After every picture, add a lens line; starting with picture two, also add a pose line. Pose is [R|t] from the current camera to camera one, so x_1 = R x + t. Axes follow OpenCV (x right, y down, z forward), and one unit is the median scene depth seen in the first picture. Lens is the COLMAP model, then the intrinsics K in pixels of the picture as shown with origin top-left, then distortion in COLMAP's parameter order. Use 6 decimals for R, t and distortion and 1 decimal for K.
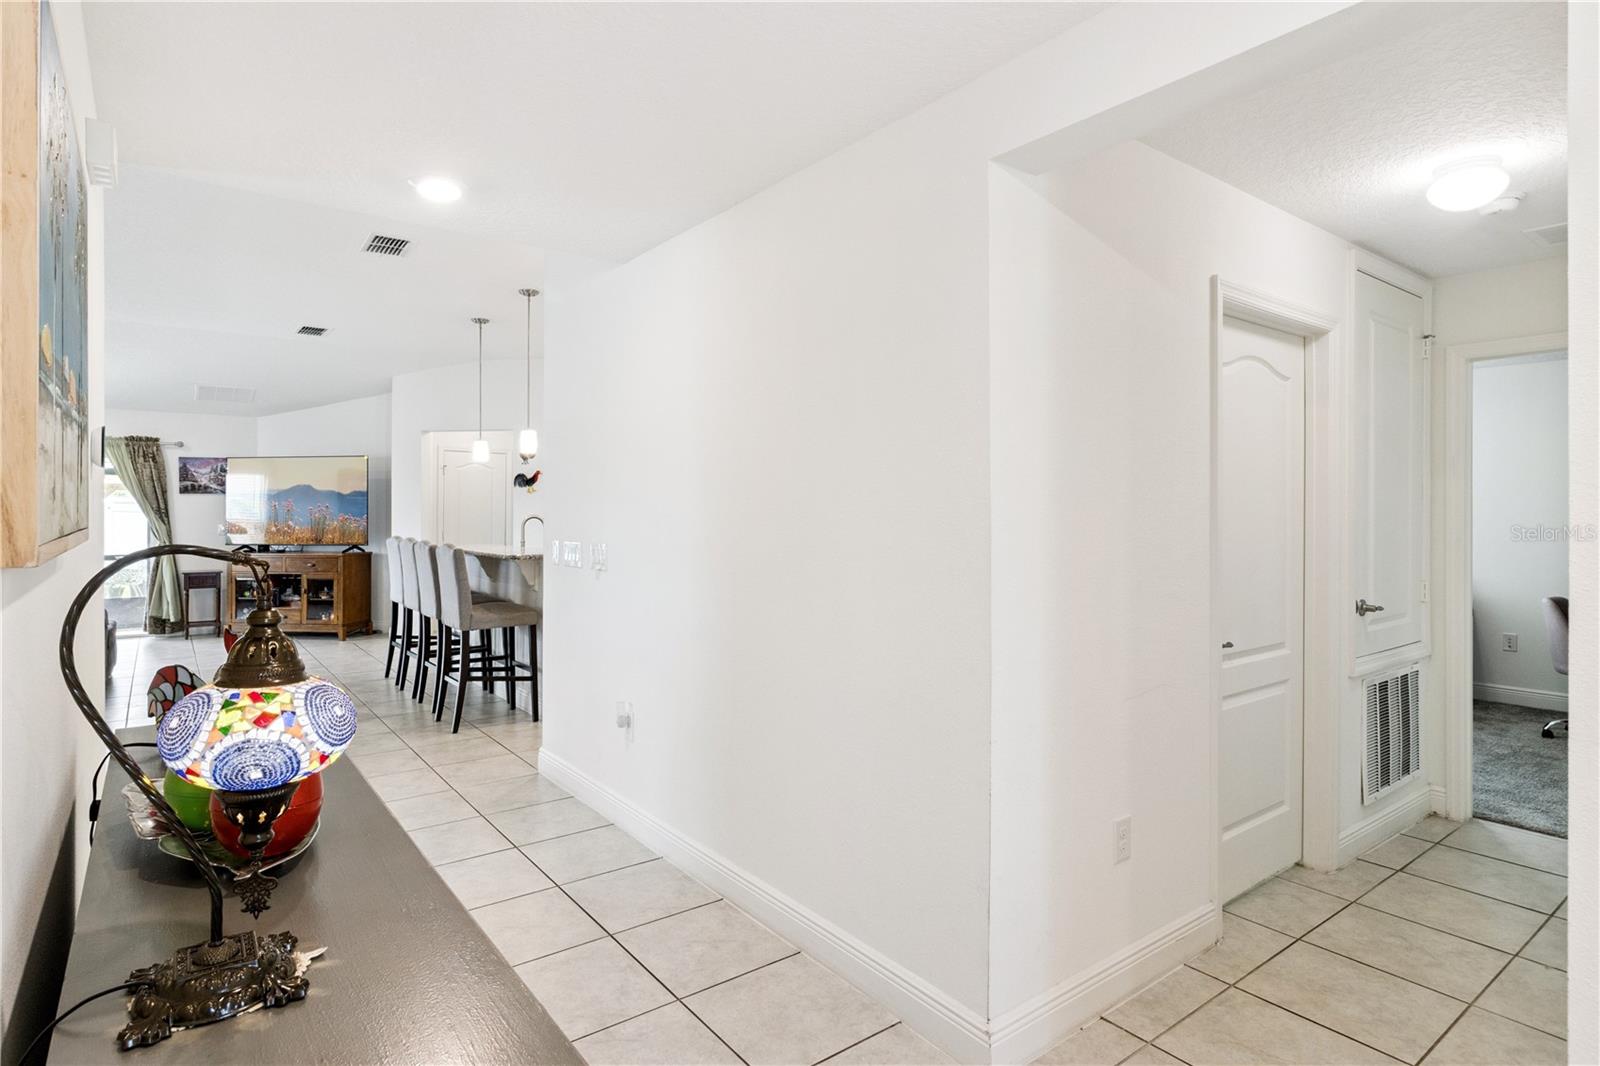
lens RADIAL K [[876.0, 0, 808.9], [0, 876.0, 517.8], [0, 0, 1]] dist [0.025139, -0.007807]
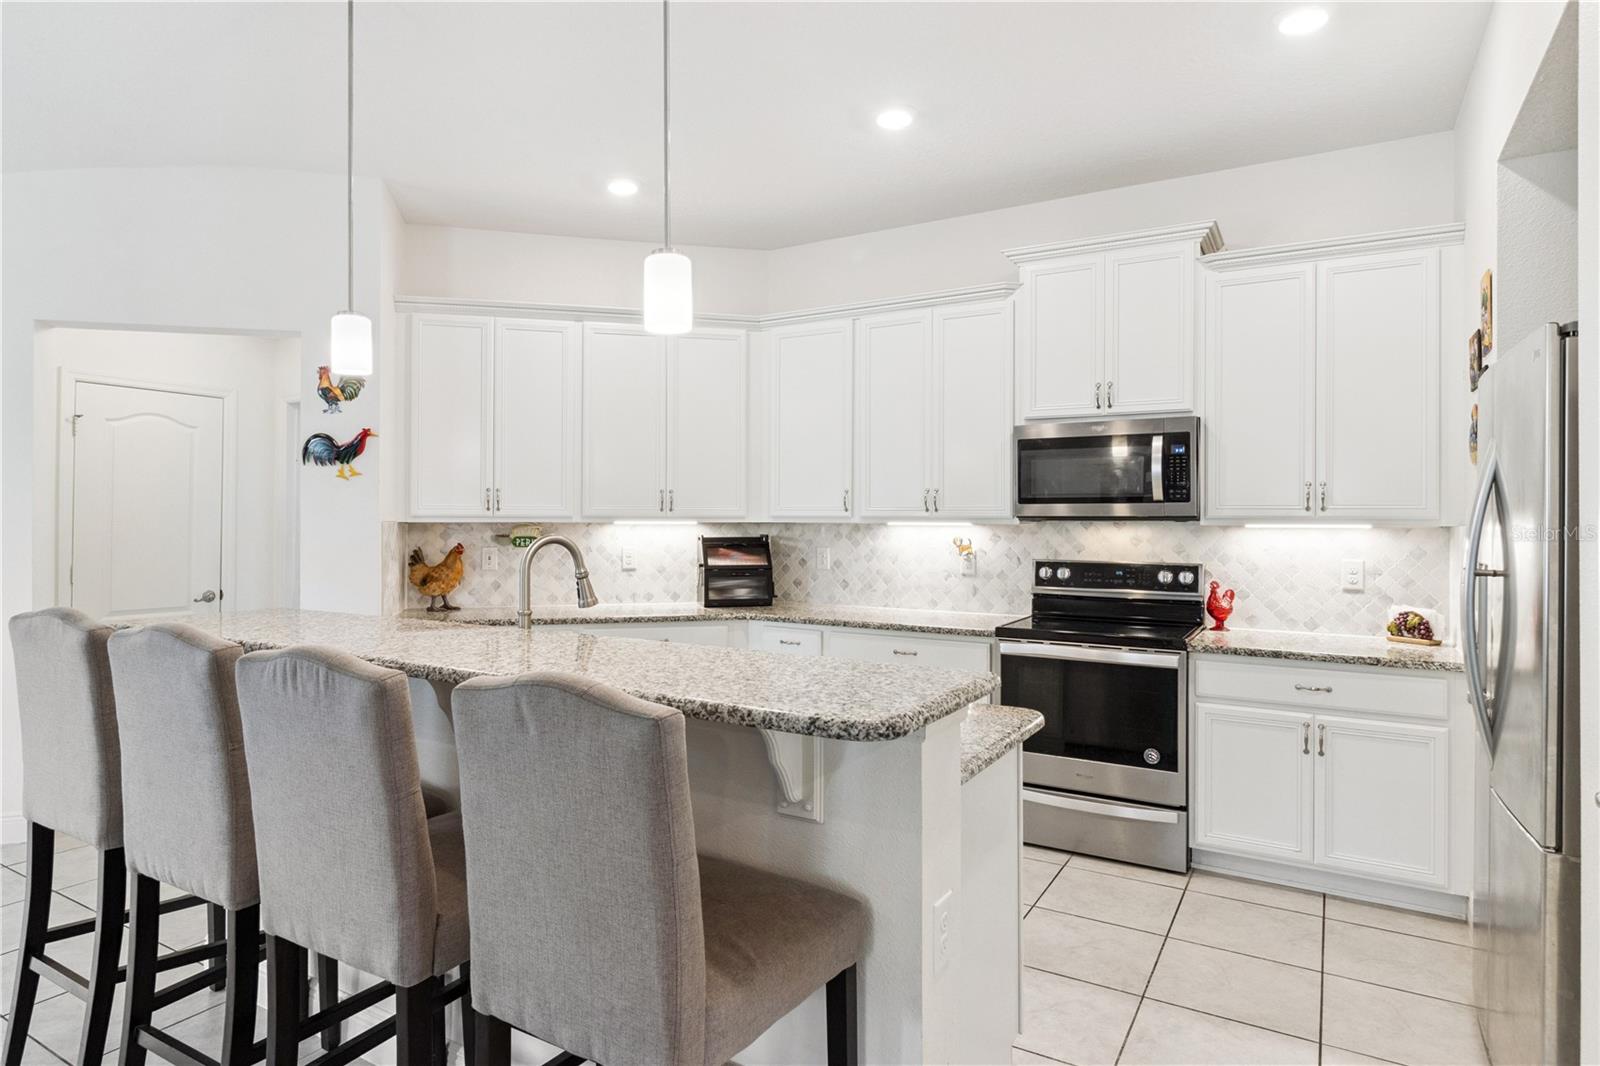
lens RADIAL K [[943.5, 0, 776.9], [0, 943.5, 526.1], [0, 0, 1]] dist [0.020284, 0.000712]
pose [[0.937381, -0.000626, 0.348306, -0.272157], [-0.002087, 0.999970, 0.007415, -0.008970], [-0.348300, -0.007677, 0.937352, 0.473932]]
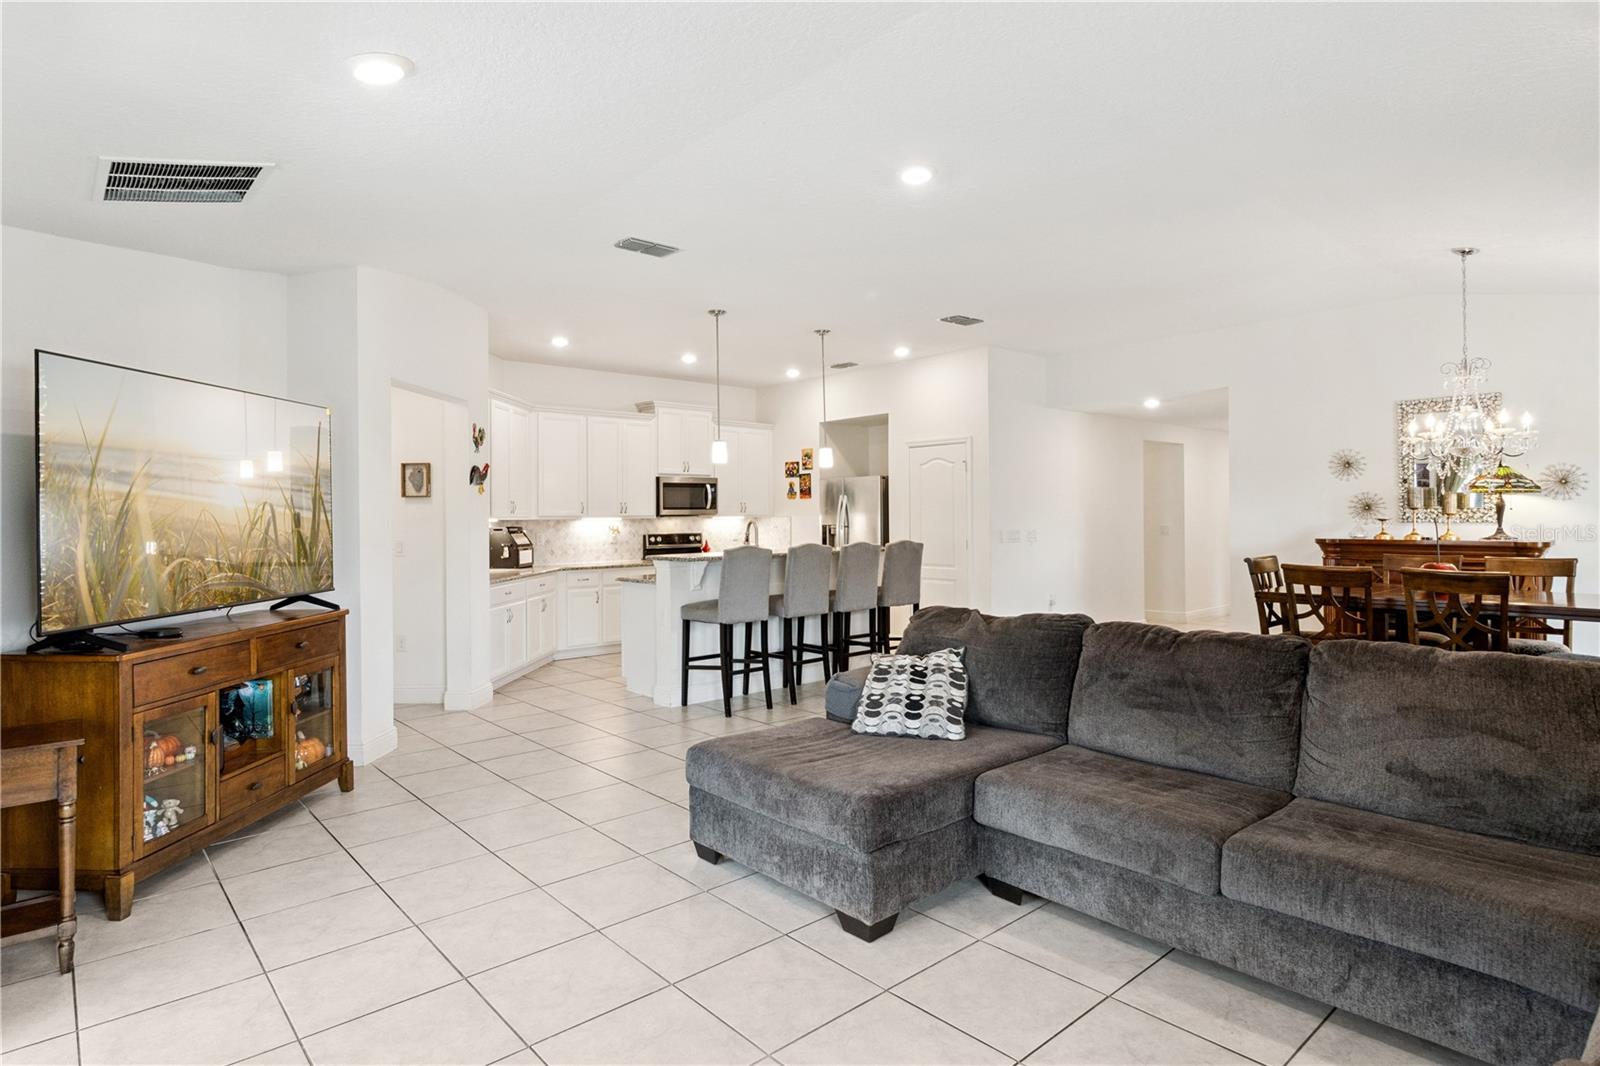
lens RADIAL K [[876.0, 0, 787.5], [0, 876.0, 520.6], [0, 0, 1]] dist [0.025139, -0.007807]
pose [[-0.045487, -0.005499, 0.998950, -1.008717], [0.010229, 0.999930, 0.005970, -0.008502], [-0.998913, 0.010490, -0.045427, 0.762558]]
